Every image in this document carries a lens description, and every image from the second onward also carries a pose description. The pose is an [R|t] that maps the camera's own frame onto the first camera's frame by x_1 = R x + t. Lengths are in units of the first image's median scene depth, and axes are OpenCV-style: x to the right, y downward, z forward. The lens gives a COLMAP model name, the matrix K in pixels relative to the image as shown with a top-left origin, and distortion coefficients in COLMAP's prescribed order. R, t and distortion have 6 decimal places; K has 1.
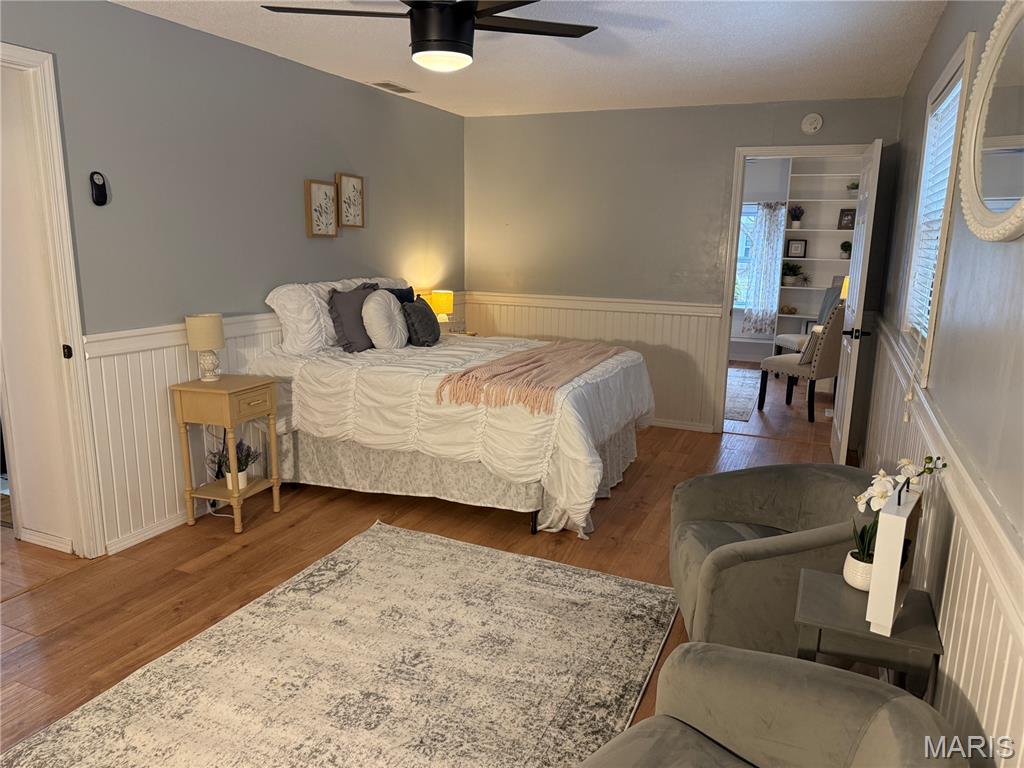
lens RADIAL K [[717.3, 0, 513.0], [0, 717.3, 388.0], [0, 0, 1]] dist [0.026602, -0.022216]
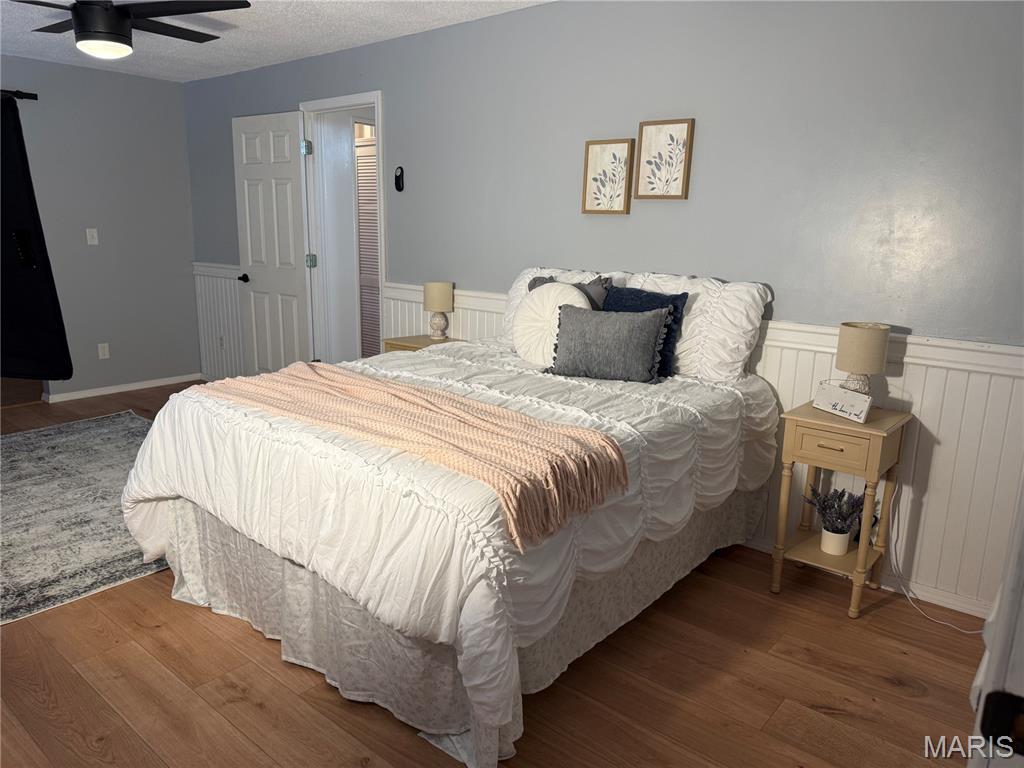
lens RADIAL K [[717.3, 0, 509.6], [0, 717.3, 388.3], [0, 0, 1]] dist [0.026602, -0.022216]
pose [[-0.282443, 0.188309, -0.940620, 0.856486], [-0.223258, 0.940715, 0.255367, -0.338487], [0.932942, 0.282127, -0.223657, 1.841802]]
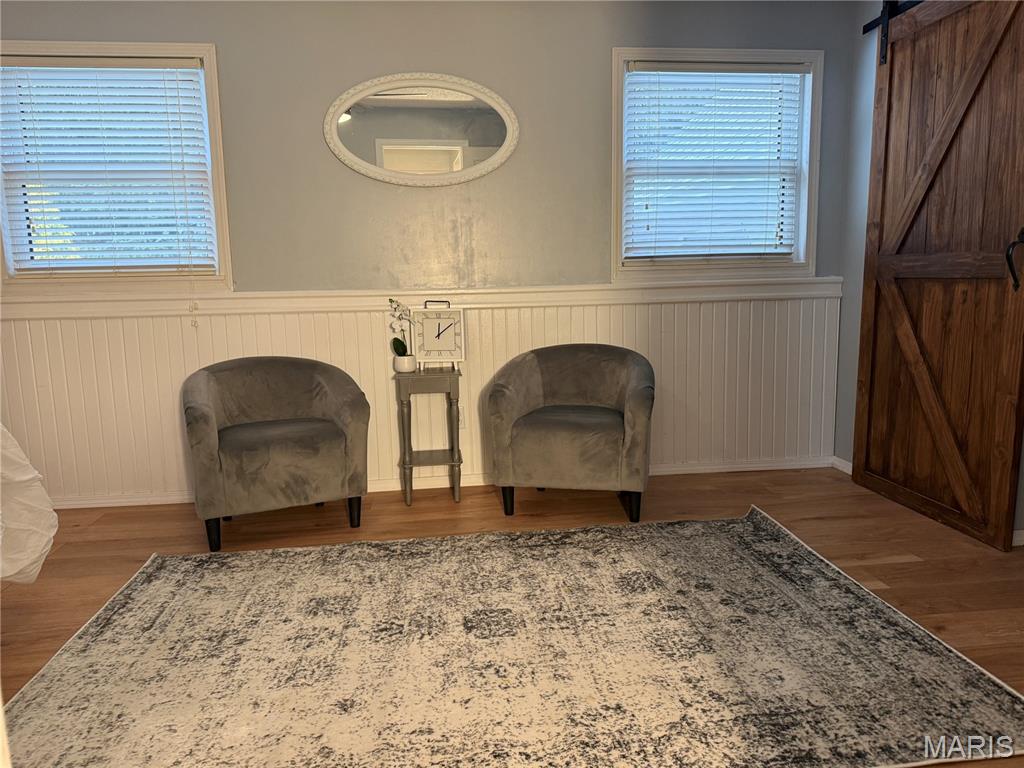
lens RADIAL K [[717.3, 0, 509.6], [0, 717.3, 381.0], [0, 0, 1]] dist [0.026602, -0.022216]
pose [[-0.496625, -0.137415, 0.857019, -0.820406], [0.196753, 0.943862, 0.265354, -0.088826], [-0.845371, 0.300403, -0.441708, 1.071347]]
